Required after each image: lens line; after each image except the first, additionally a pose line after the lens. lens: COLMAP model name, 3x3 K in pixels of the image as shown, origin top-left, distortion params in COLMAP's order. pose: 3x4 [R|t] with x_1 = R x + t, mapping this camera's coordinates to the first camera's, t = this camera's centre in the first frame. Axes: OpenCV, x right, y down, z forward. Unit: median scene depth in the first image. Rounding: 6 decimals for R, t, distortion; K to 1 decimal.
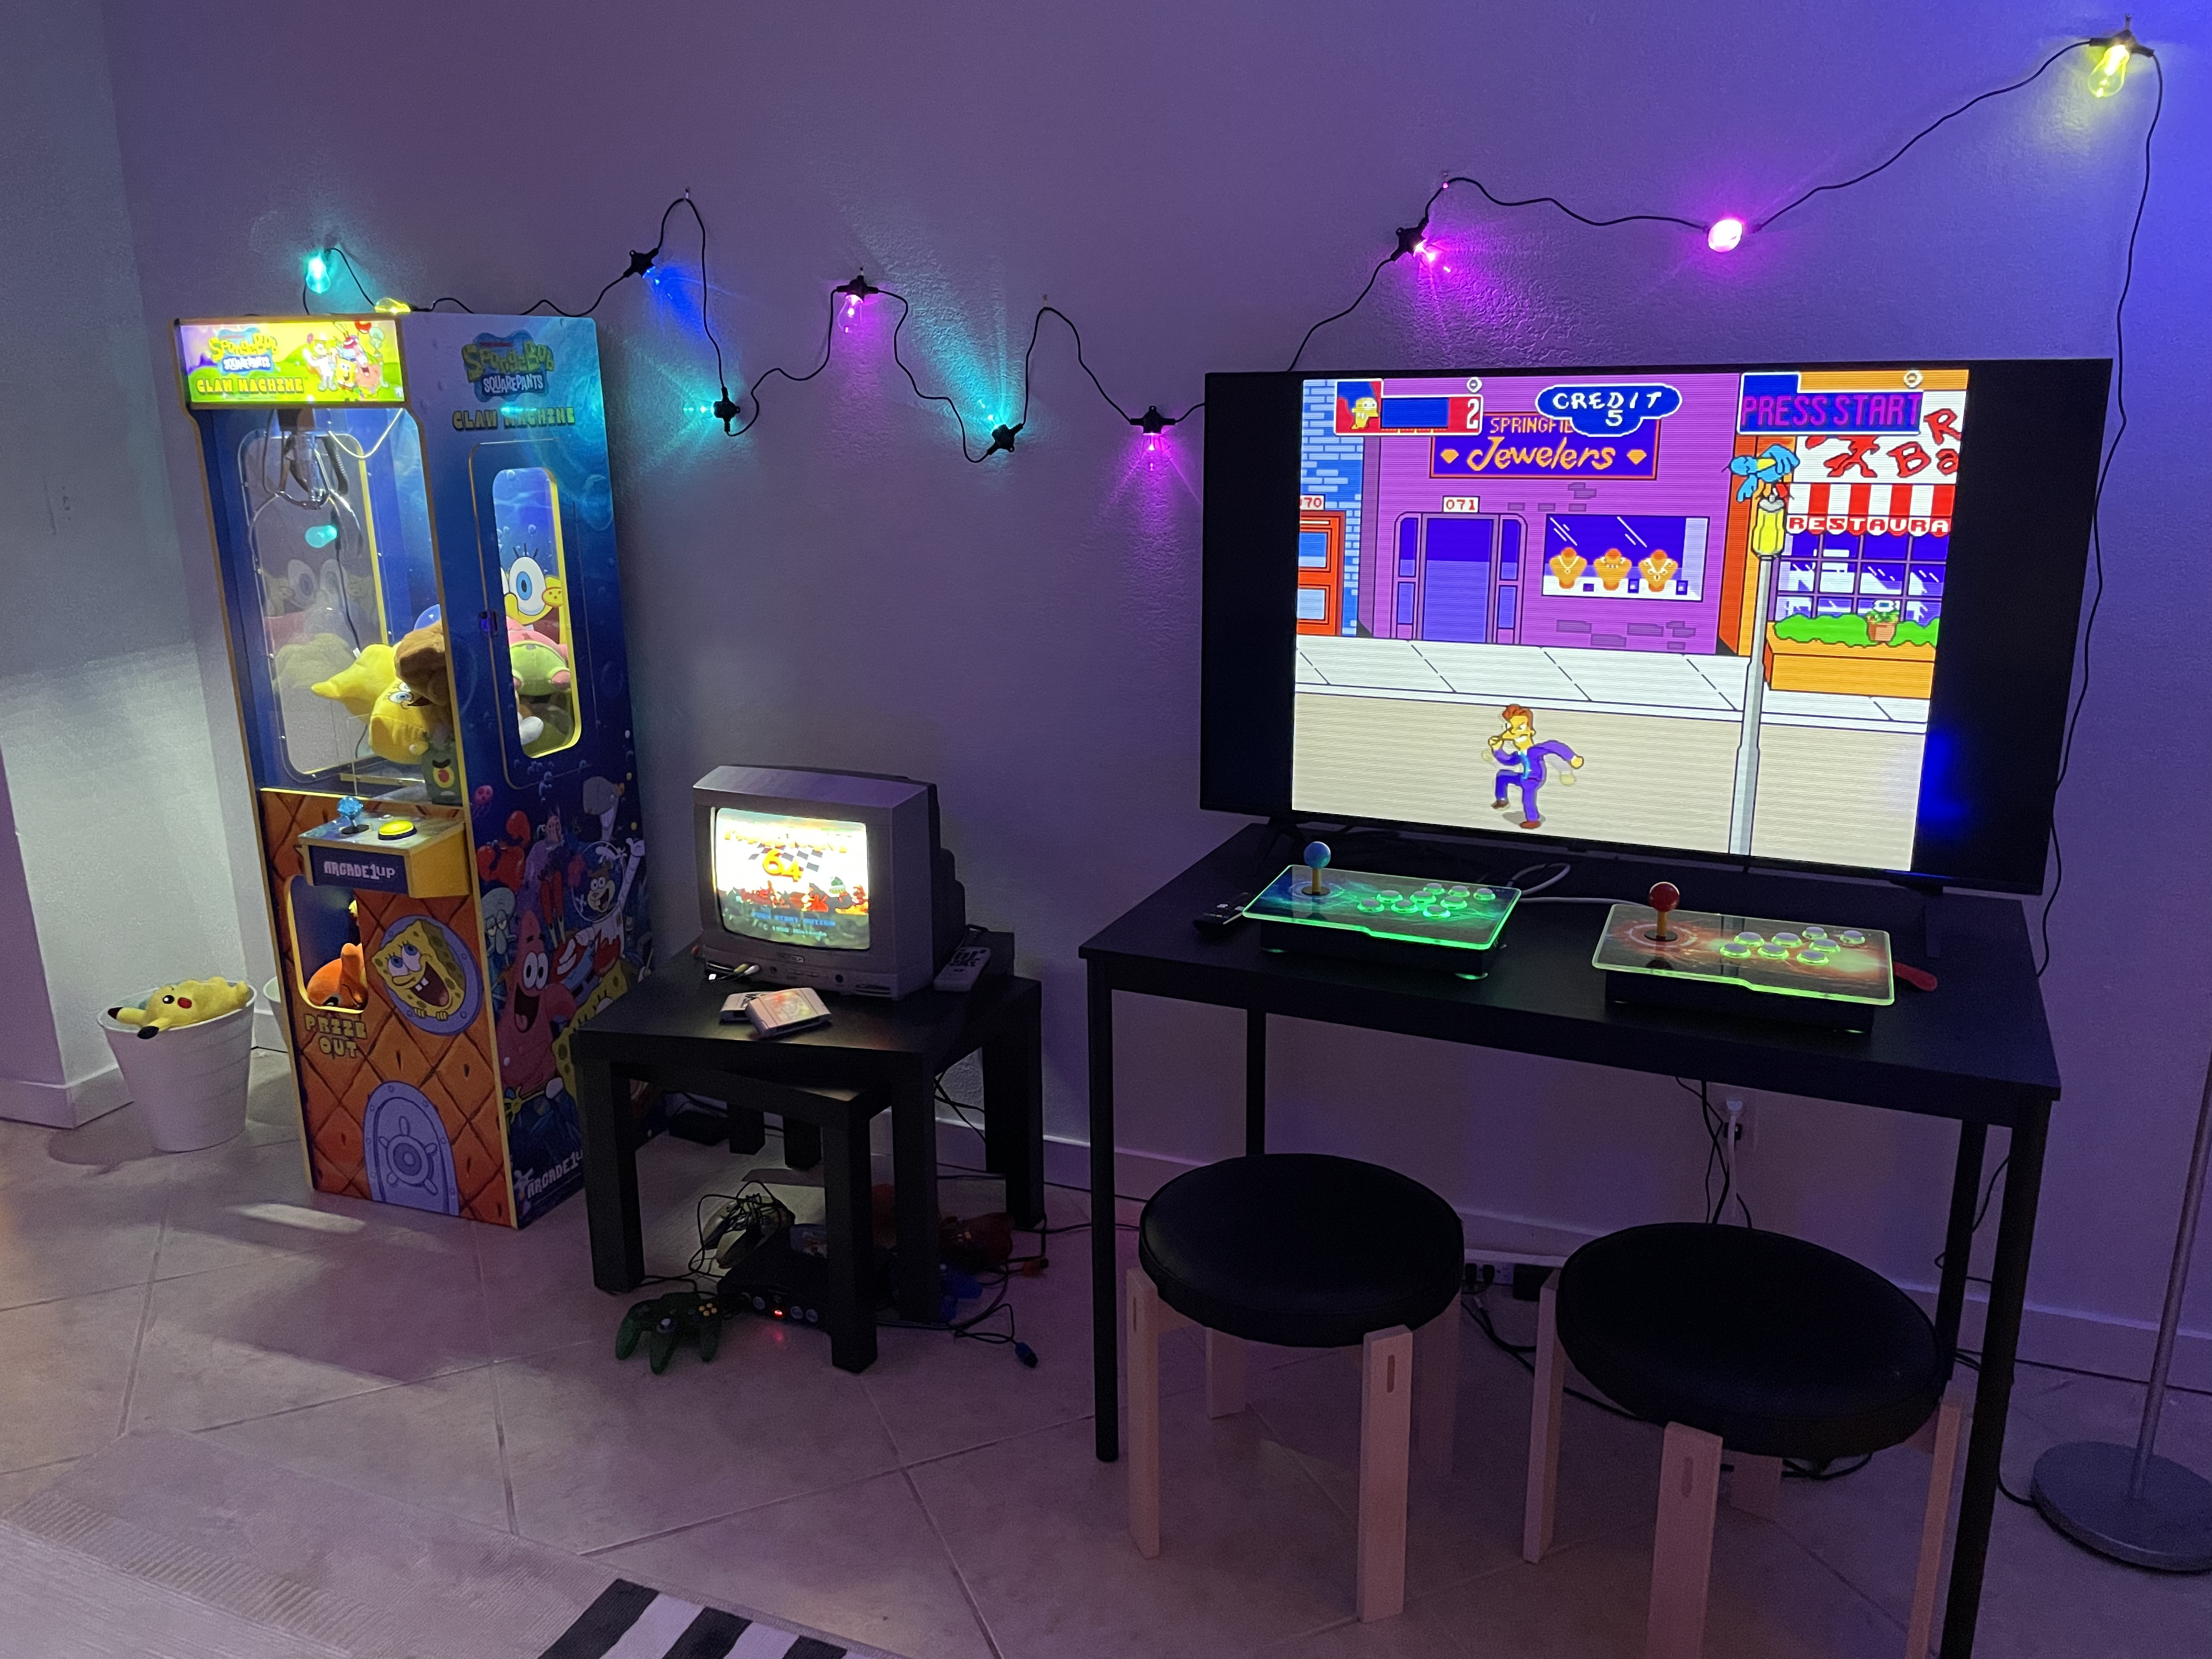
lens RADIAL K [[1688.5, 0, 1105.5], [0, 1688.5, 829.8], [0, 0, 1]] dist [0.045382, -0.062495]
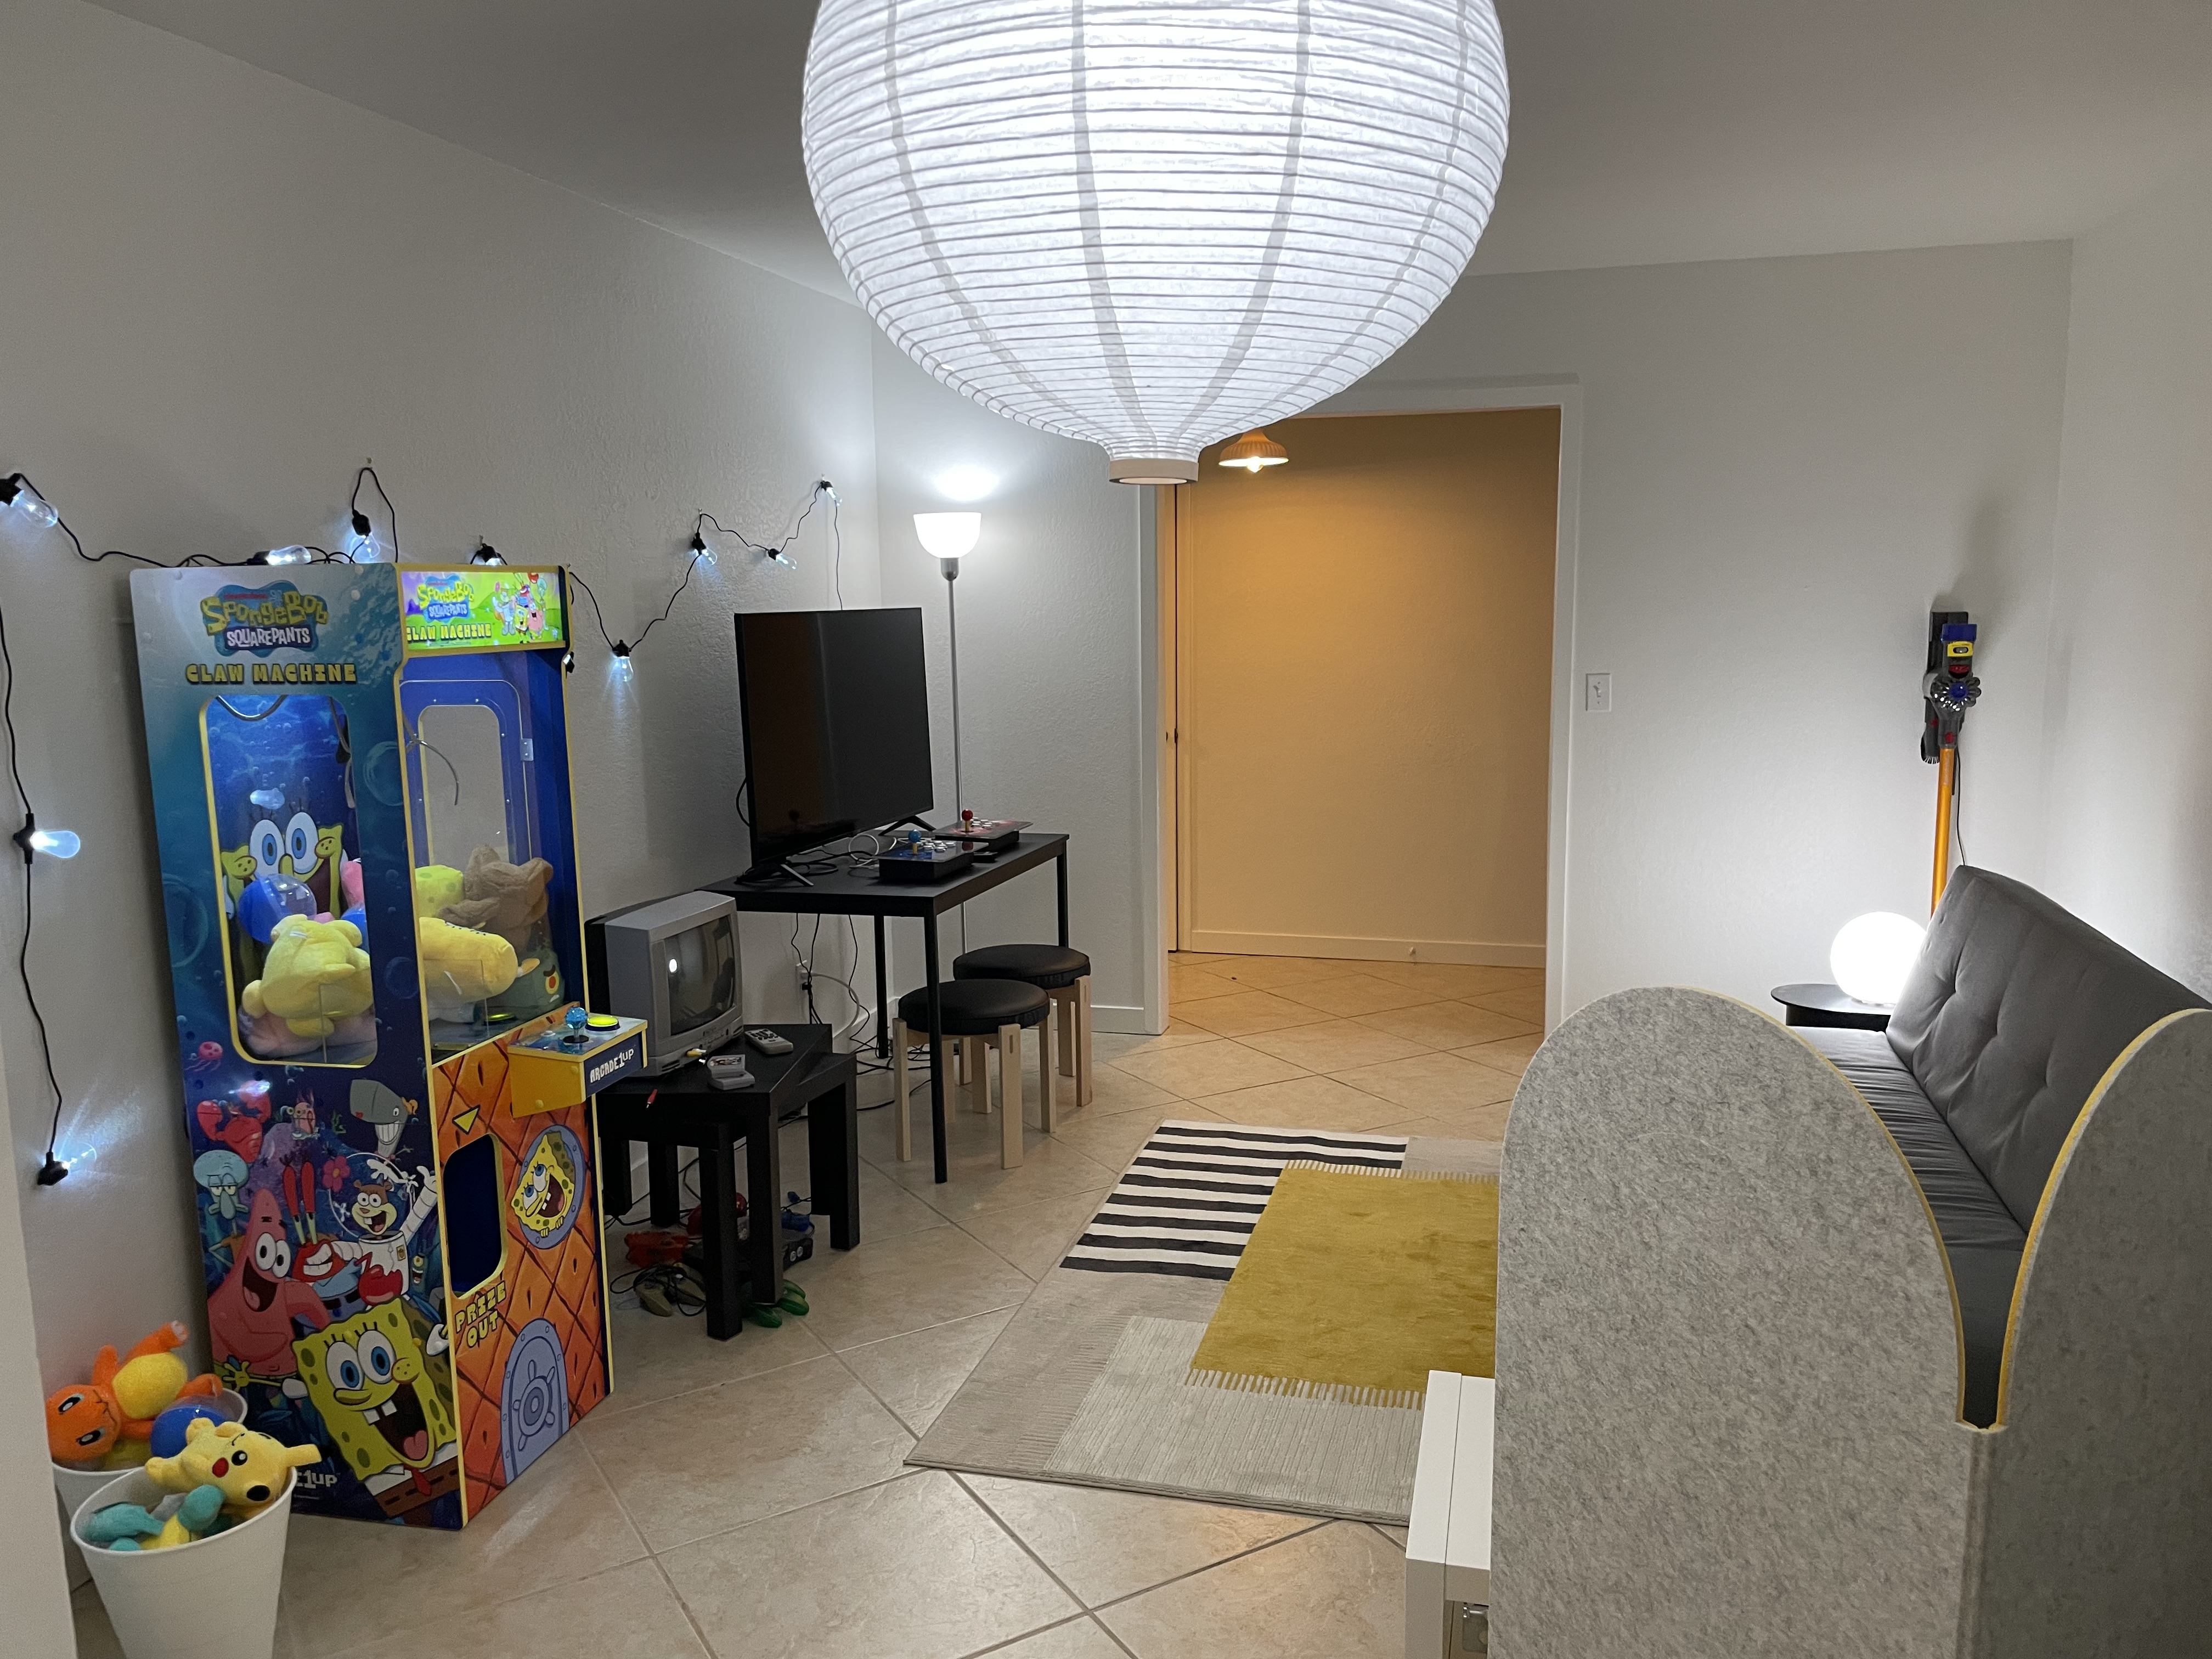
lens RADIAL K [[1688.5, 0, 1110.6], [0, 1688.5, 840.2], [0, 0, 1]] dist [0.045382, -0.062495]
pose [[-0.133967, -0.130110, 0.982407, -1.588152], [0.282391, 0.945230, 0.163694, -0.206730], [-0.949899, 0.299353, -0.089887, 0.786226]]
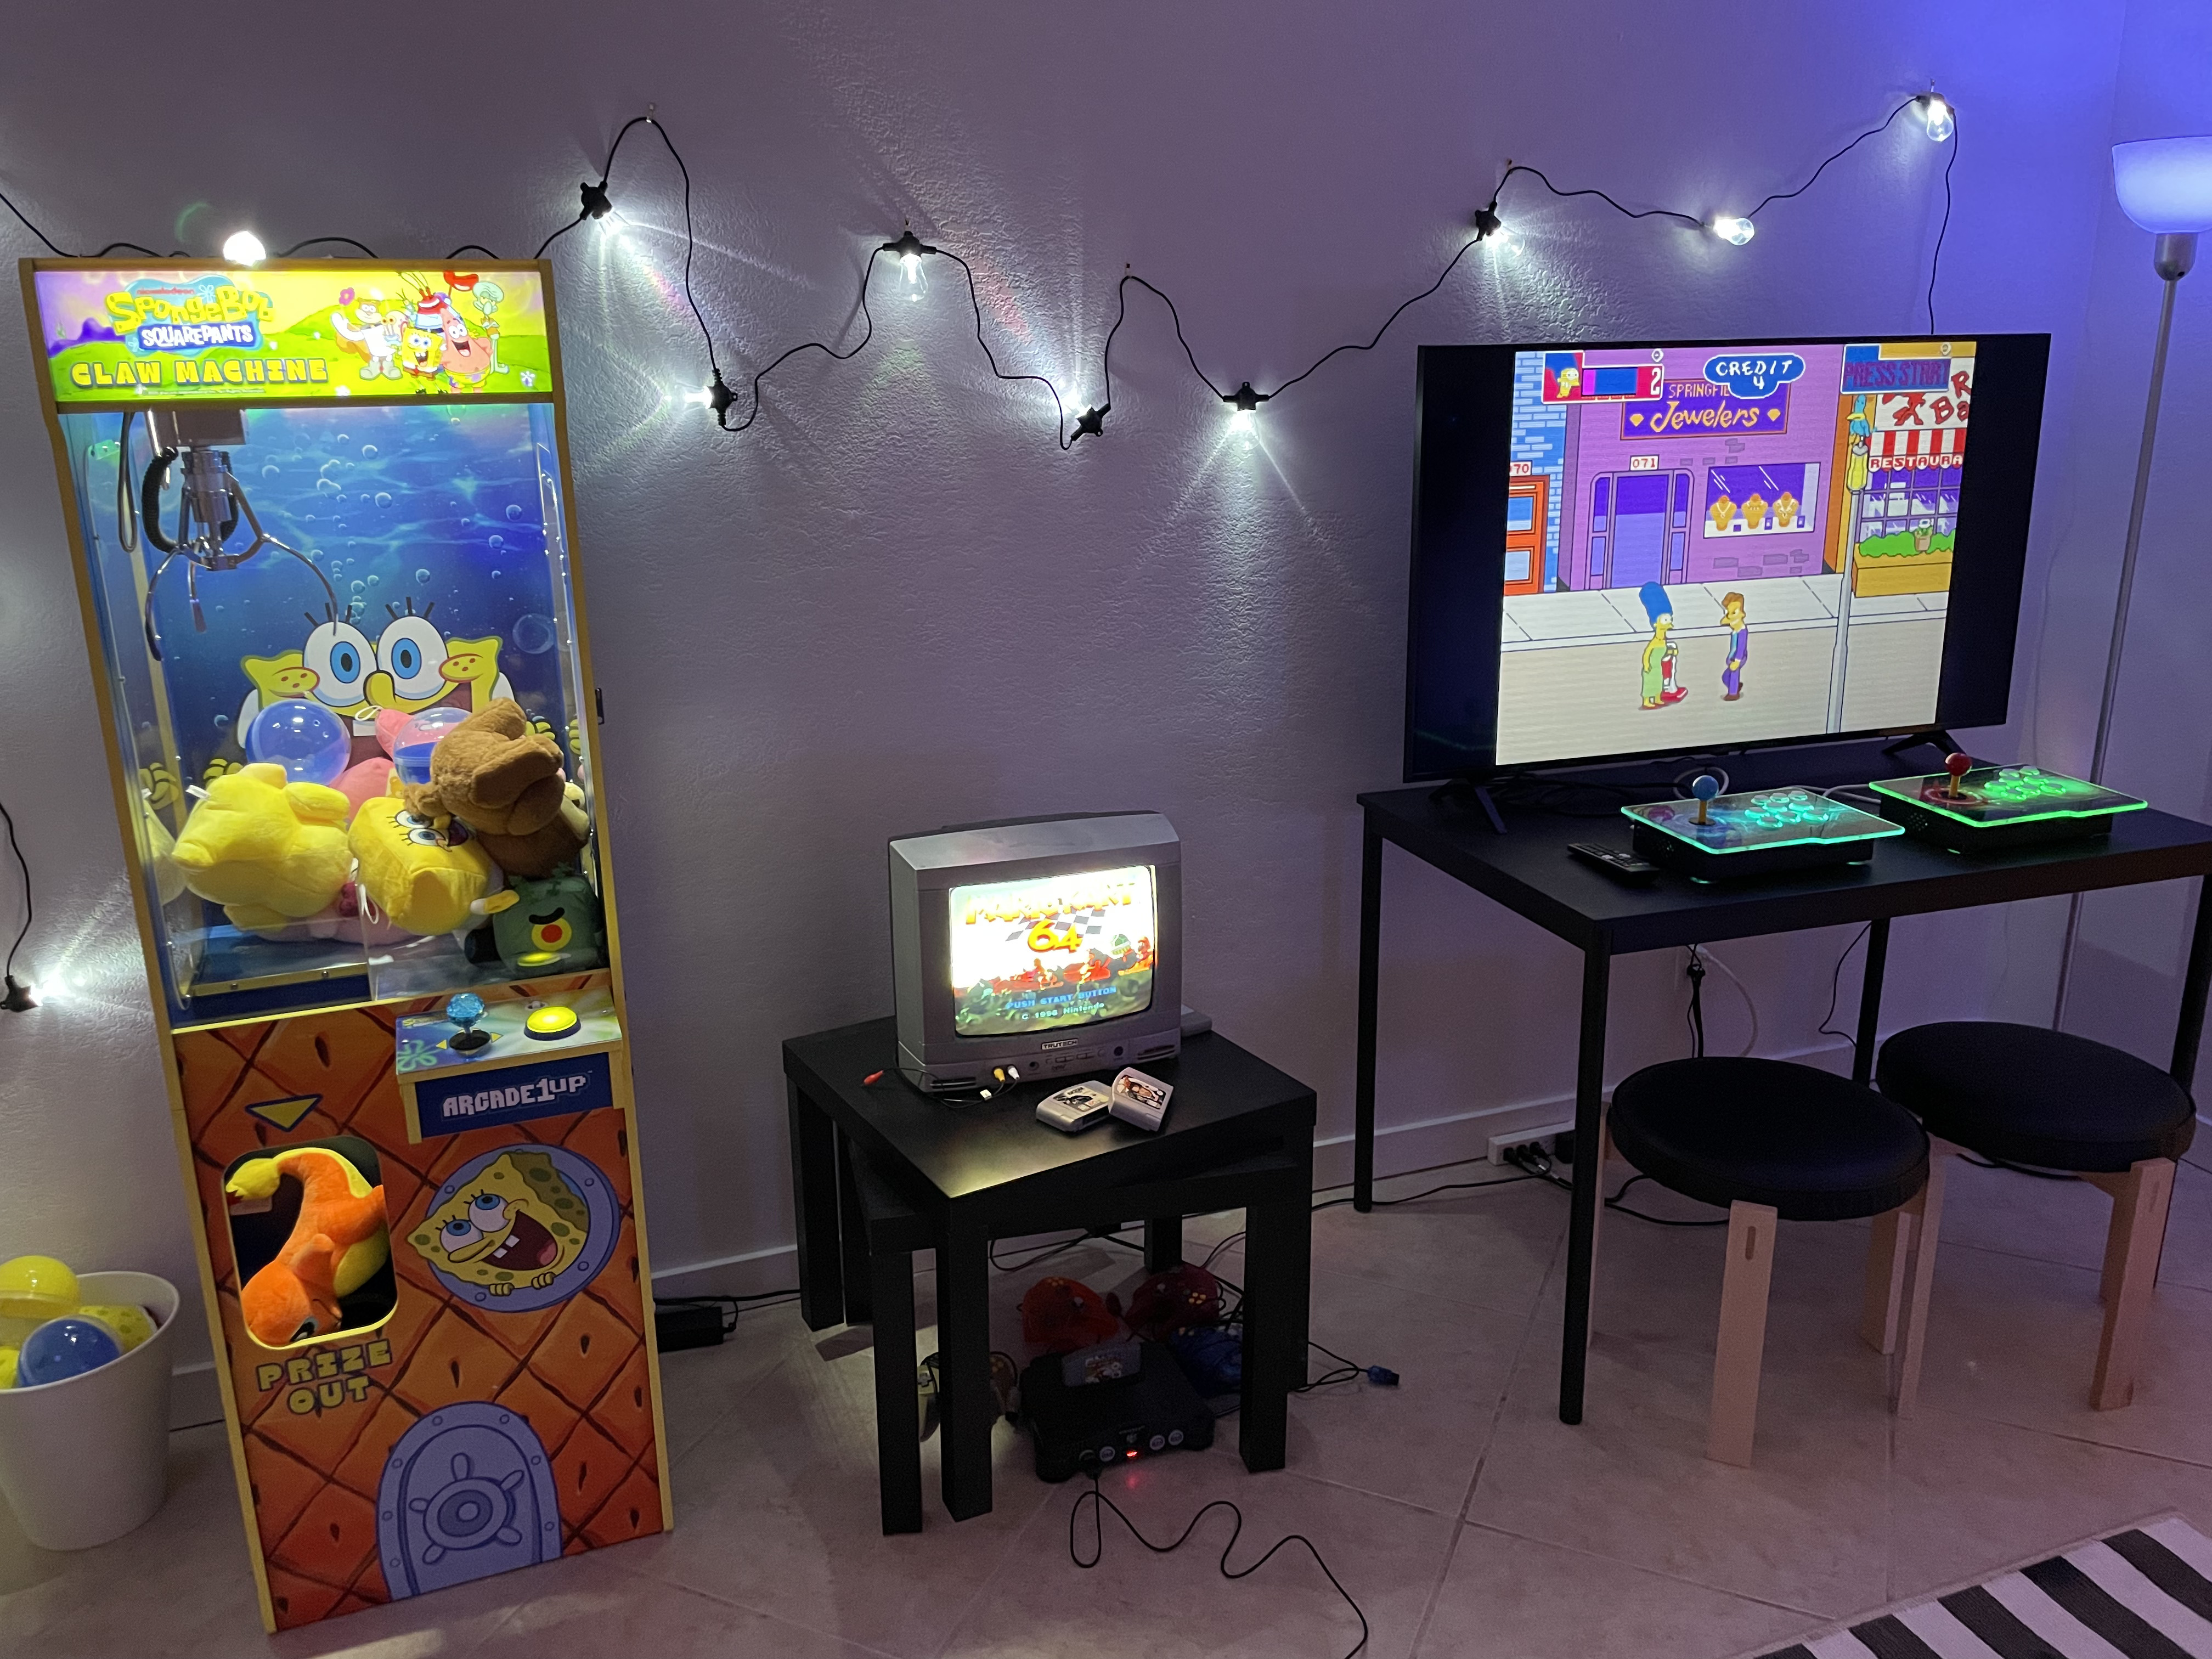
lens RADIAL K [[1688.5, 0, 1102.7], [0, 1688.5, 812.5], [0, 0, 1]] dist [0.045382, -0.062495]
pose [[0.736219, -0.180652, 0.652186, -0.714300], [0.180566, 0.981212, 0.067959, -0.092914], [-0.652209, 0.067730, 0.755007, 0.352875]]
